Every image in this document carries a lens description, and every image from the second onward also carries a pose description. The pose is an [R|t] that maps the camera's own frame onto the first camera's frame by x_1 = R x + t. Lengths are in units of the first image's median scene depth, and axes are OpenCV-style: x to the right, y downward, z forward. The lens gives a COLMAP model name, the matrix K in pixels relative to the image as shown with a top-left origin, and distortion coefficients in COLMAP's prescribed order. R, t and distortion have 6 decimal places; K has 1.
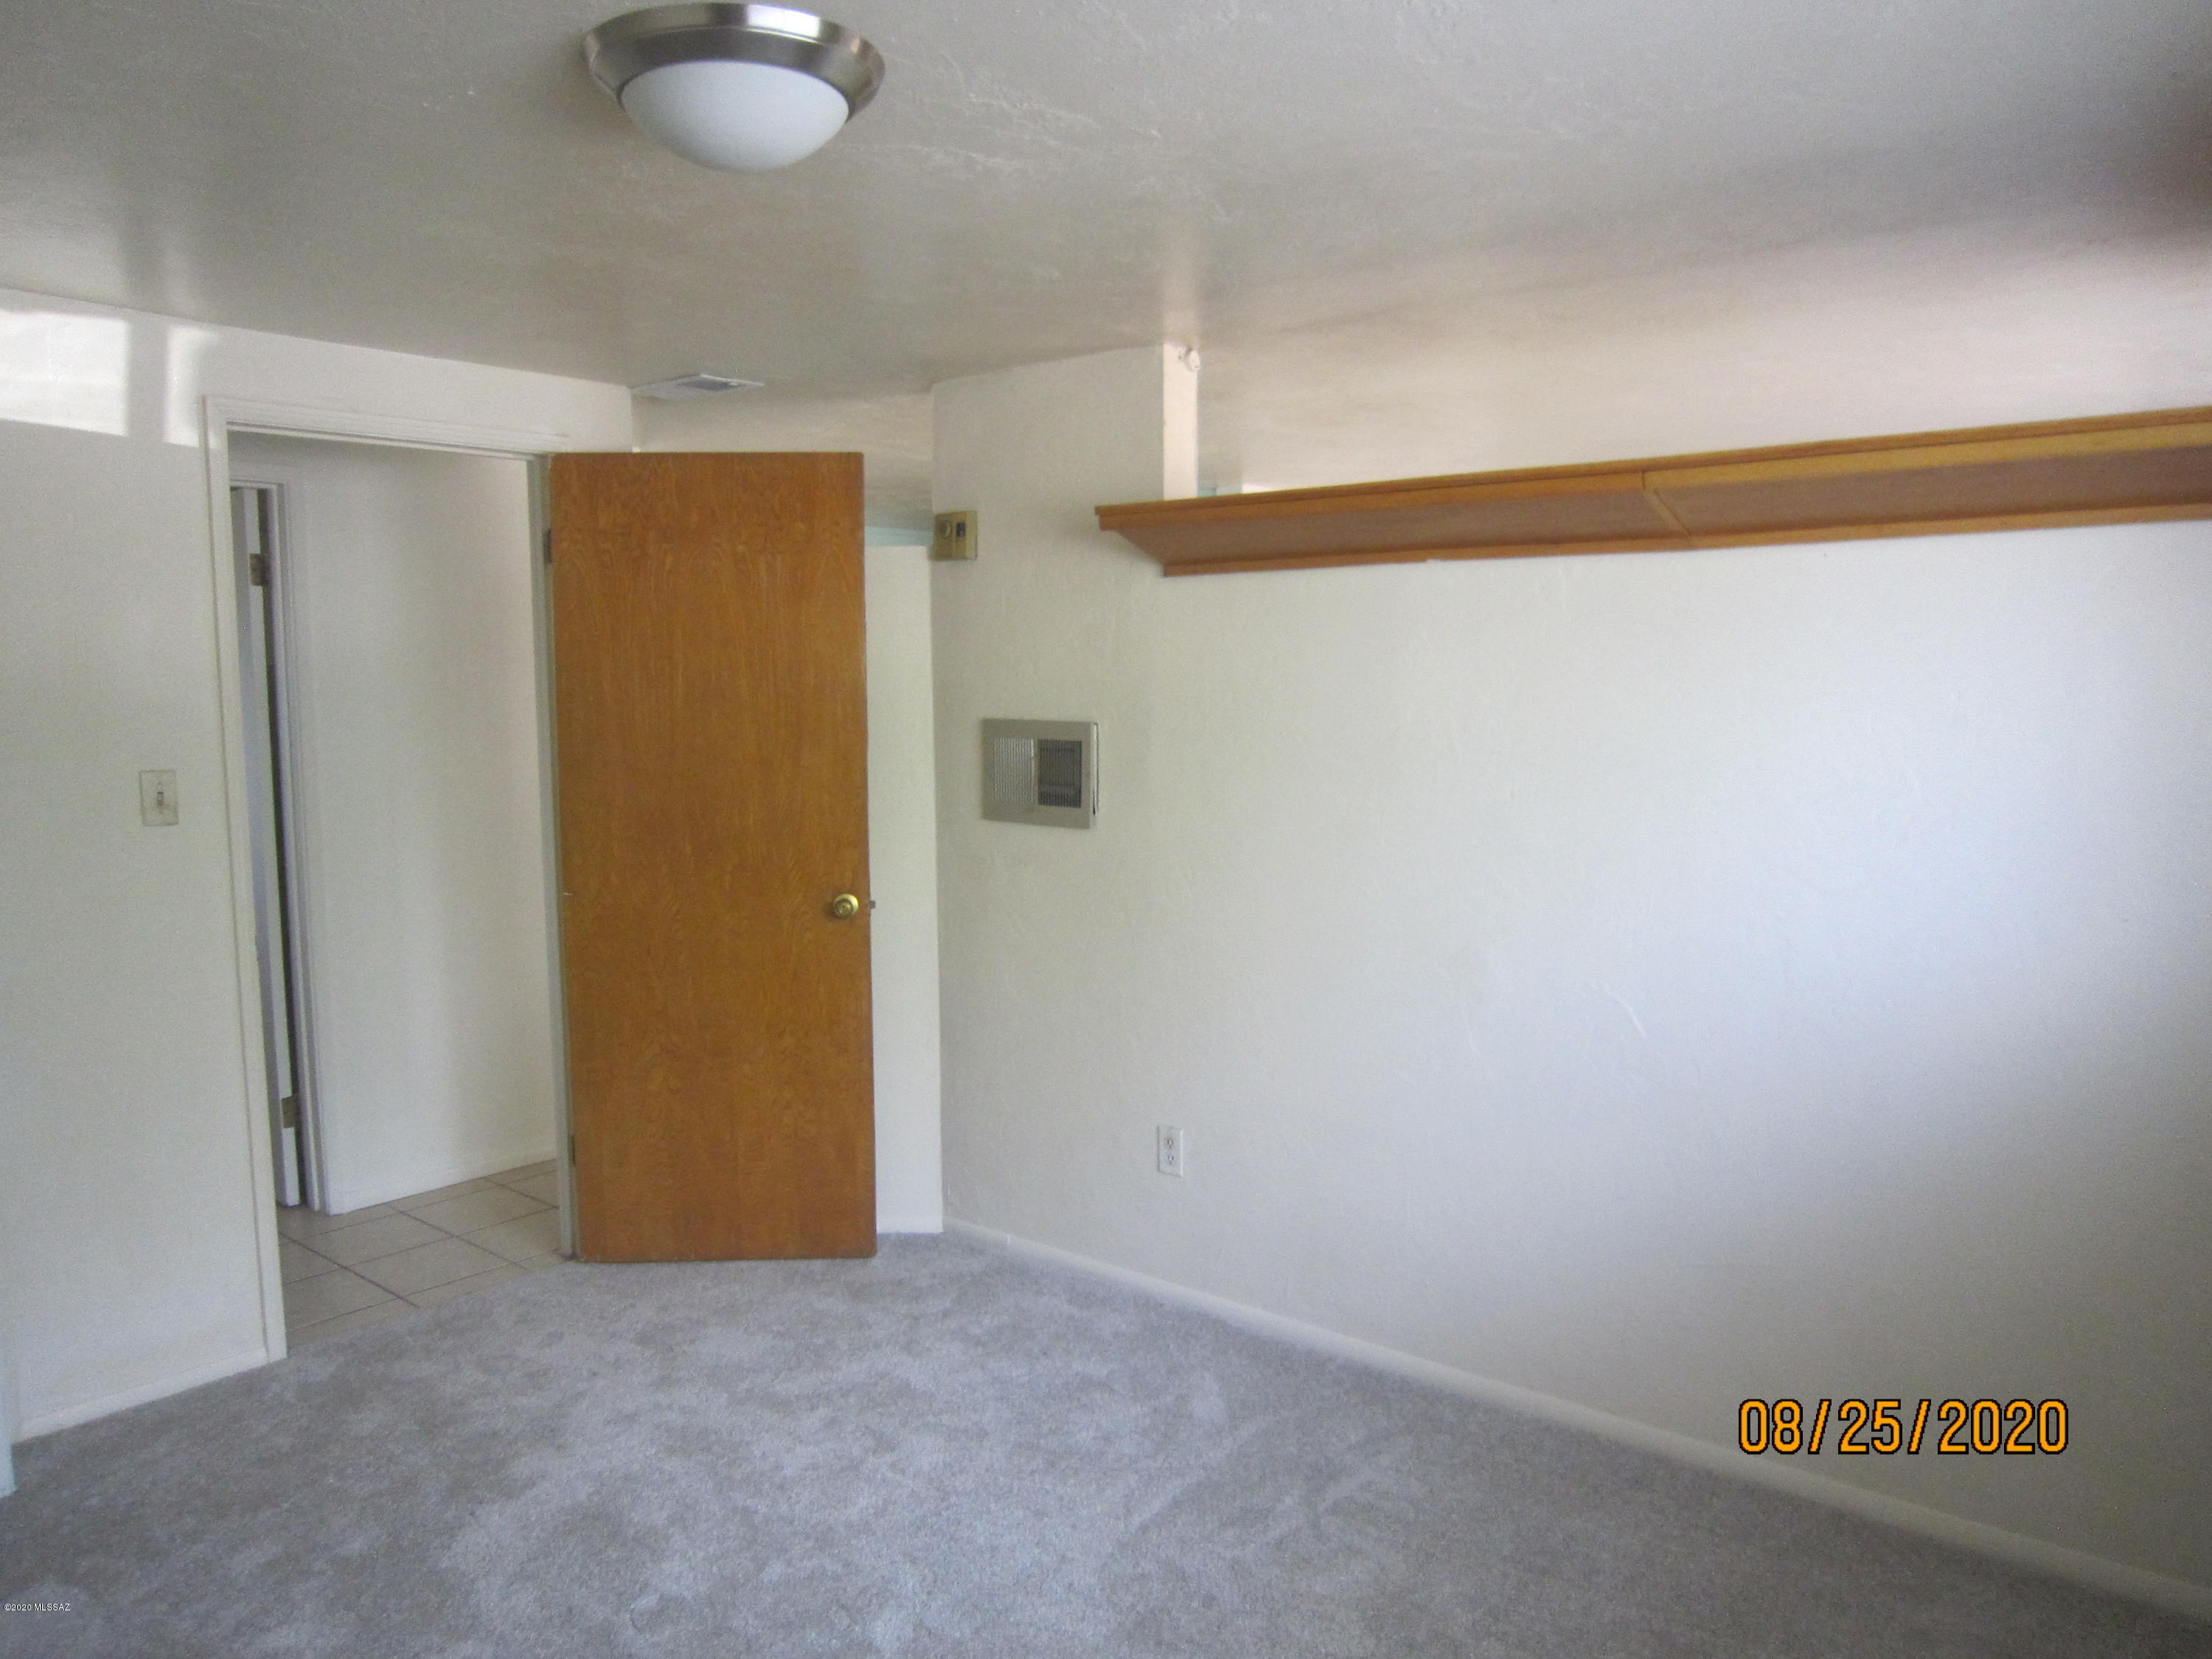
lens RADIAL K [[1583.3, 0, 1106.0], [0, 1583.3, 829.5], [0, 0, 1]] dist [-0.033882, -0.001980]
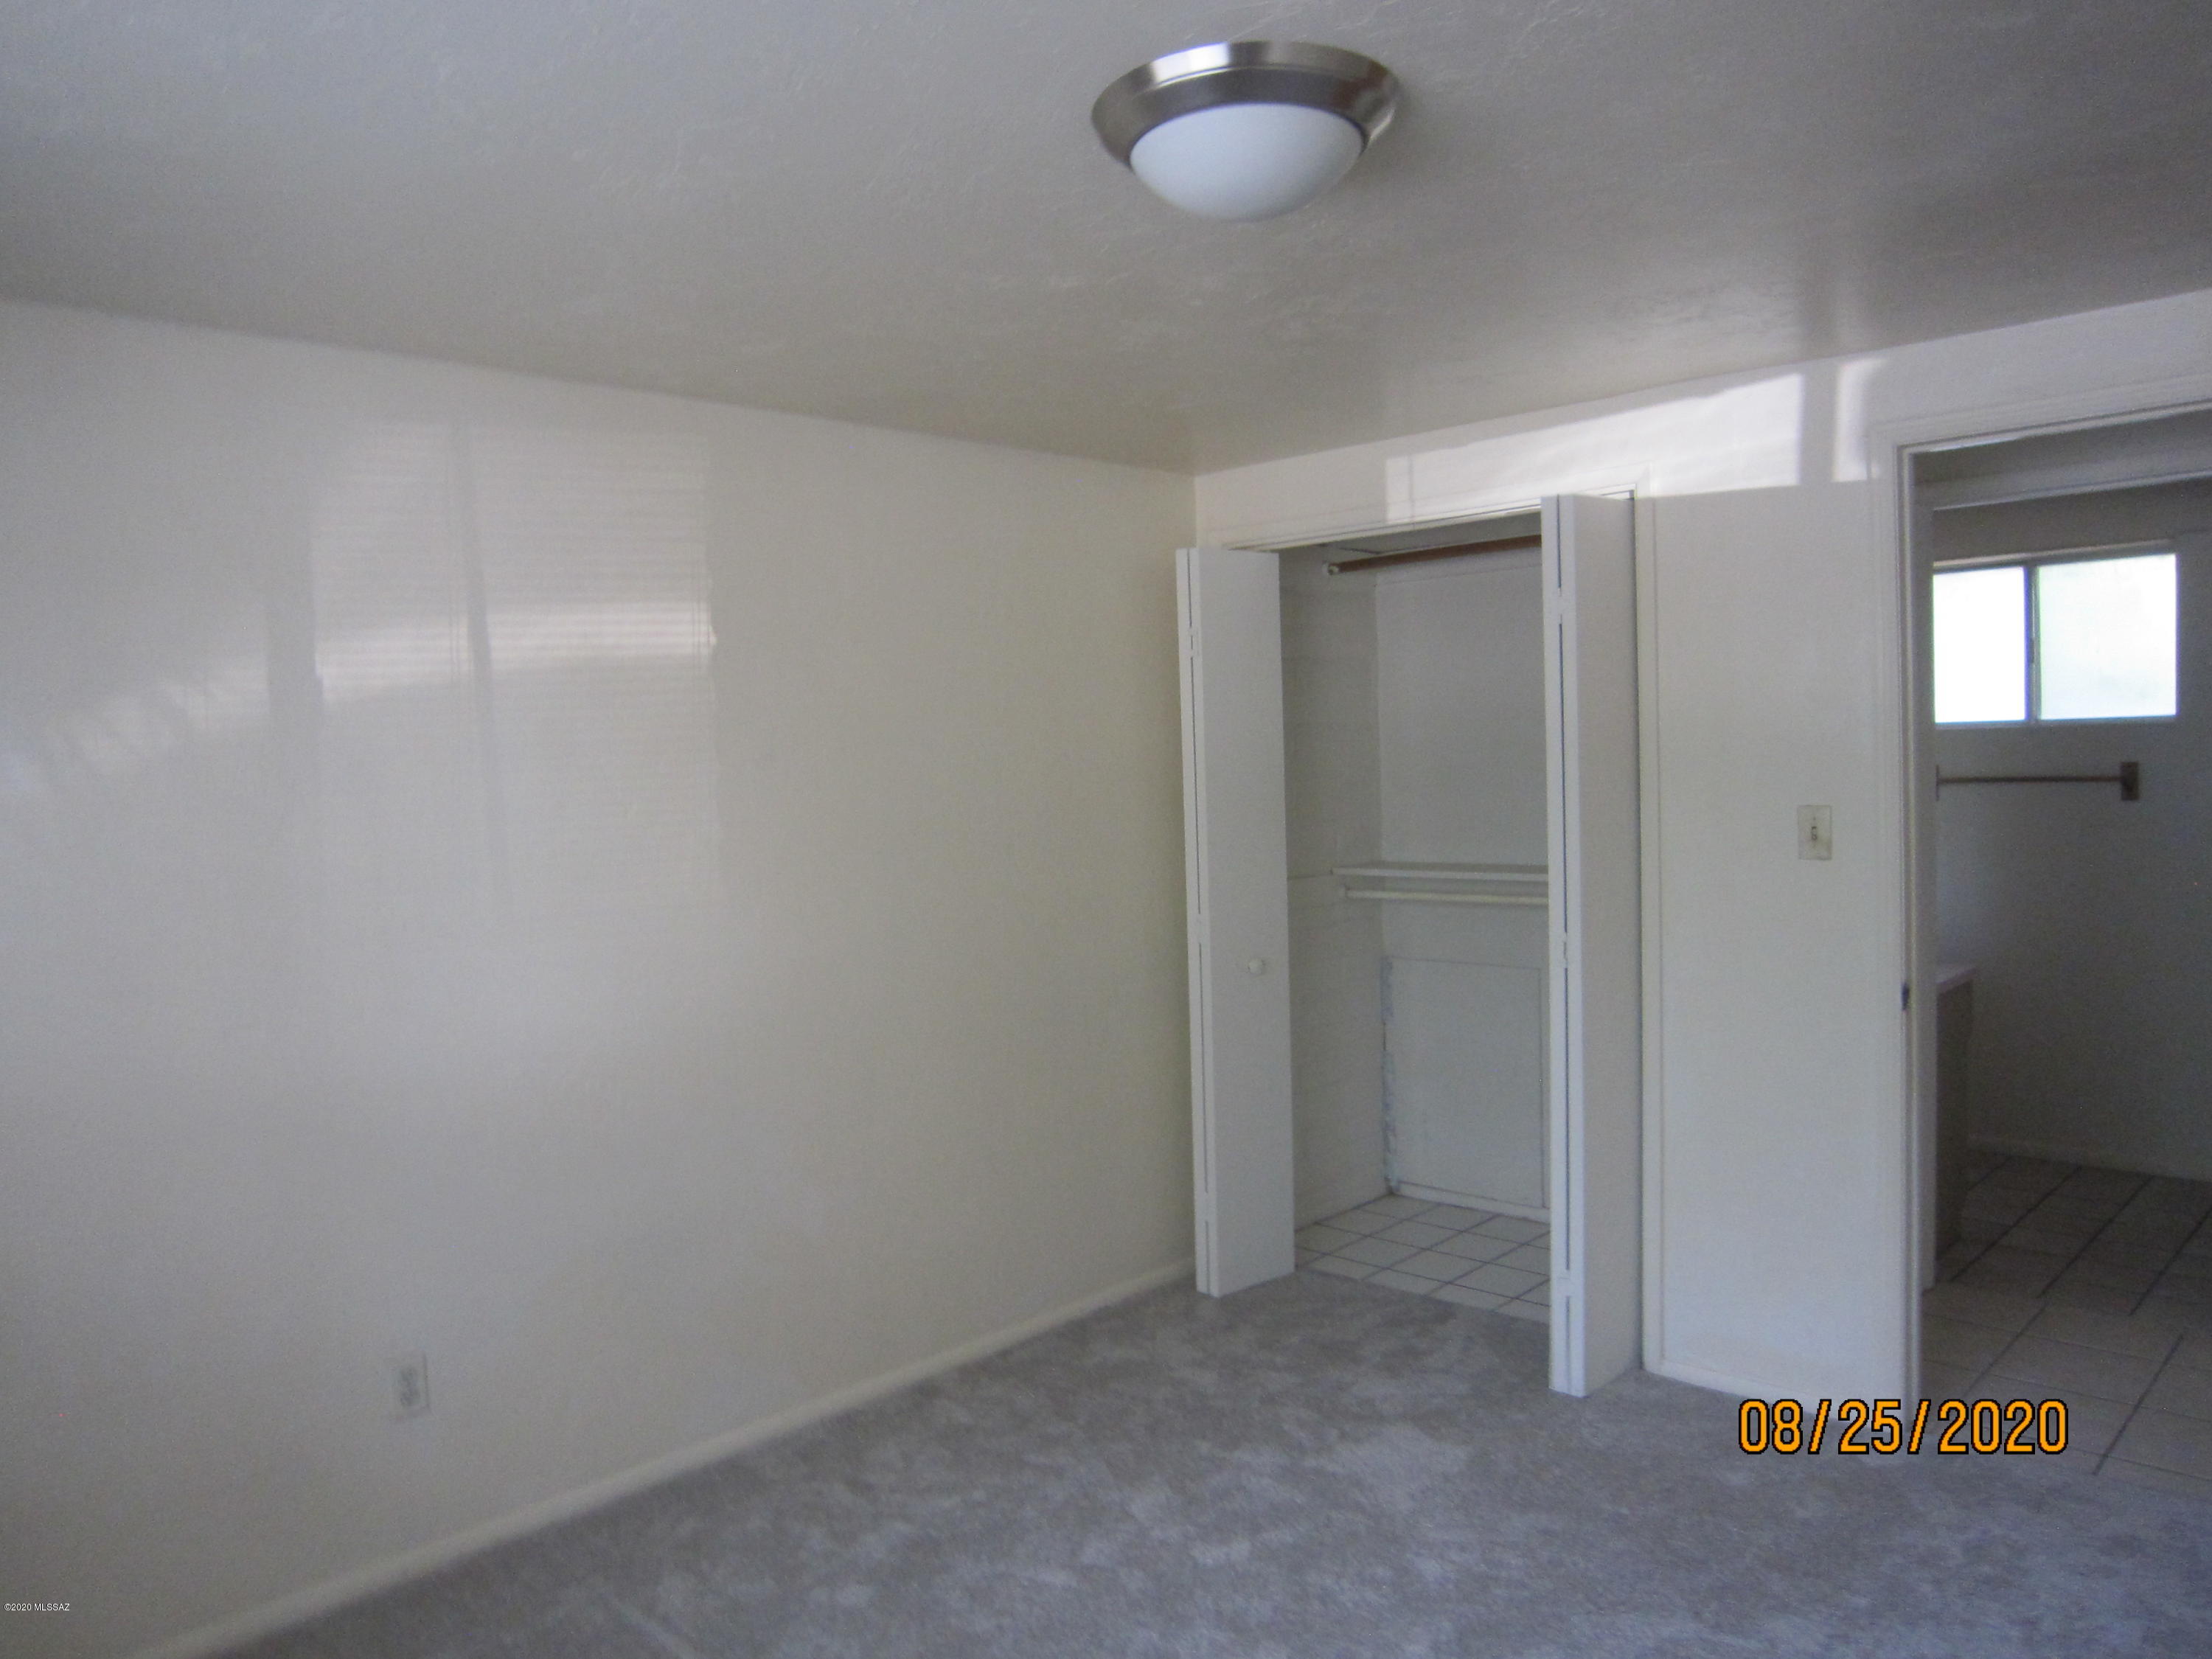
lens RADIAL K [[1583.3, 0, 1106.0], [0, 1583.3, 829.5], [0, 0, 1]] dist [-0.033882, -0.001980]
pose [[-0.070567, 0.059714, -0.995718, 0.455223], [-0.060635, 0.996104, 0.064034, -0.060140], [0.995662, 0.064894, -0.066671, 0.609332]]
